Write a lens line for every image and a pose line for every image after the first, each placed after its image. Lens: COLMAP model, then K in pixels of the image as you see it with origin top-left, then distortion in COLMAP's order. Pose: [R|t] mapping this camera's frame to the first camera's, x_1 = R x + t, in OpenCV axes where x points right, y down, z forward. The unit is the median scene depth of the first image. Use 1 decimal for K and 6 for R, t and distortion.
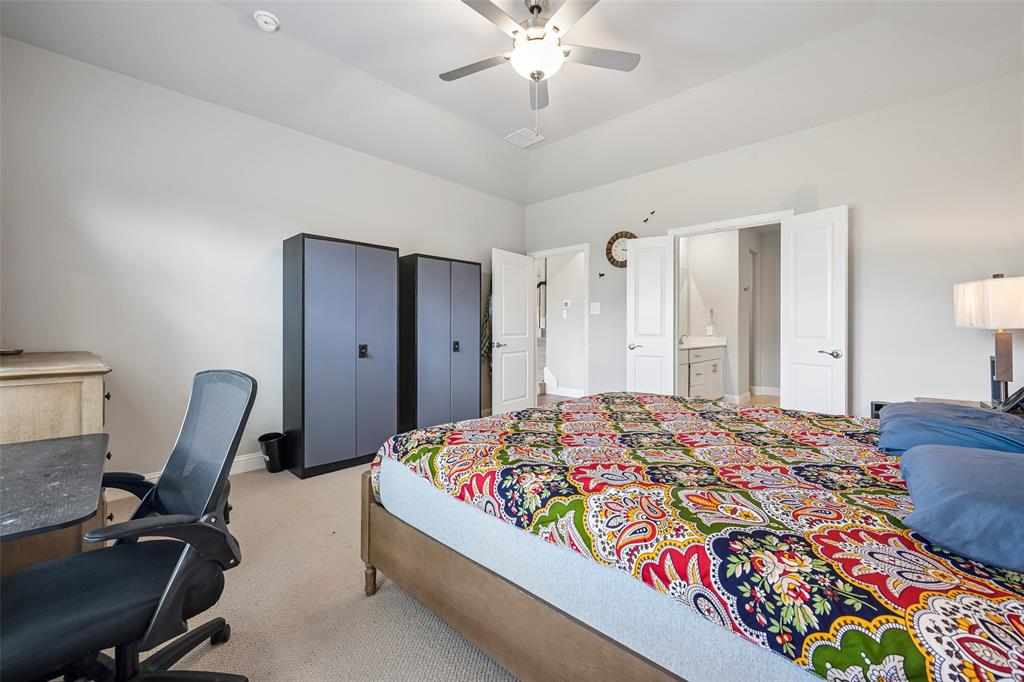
lens RADIAL K [[402.6, 0, 509.7], [0, 402.6, 334.2], [0, 0, 1]] dist [0.004540, 0.000265]
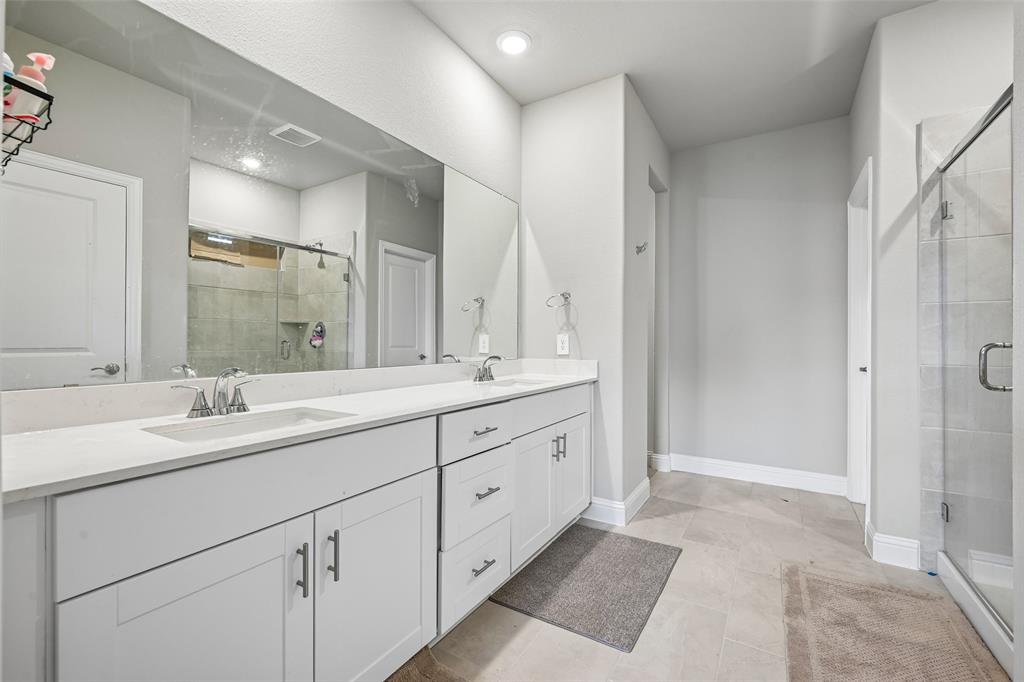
lens RADIAL K [[434.1, 0, 512.9], [0, 434.1, 343.5], [0, 0, 1]] dist [0.001681, -0.000404]
pose [[0.975009, 0.006610, 0.222068, 0.349638], [-0.005189, 0.999962, -0.006982, -0.006177], [-0.222106, 0.005655, 0.975006, 0.577903]]
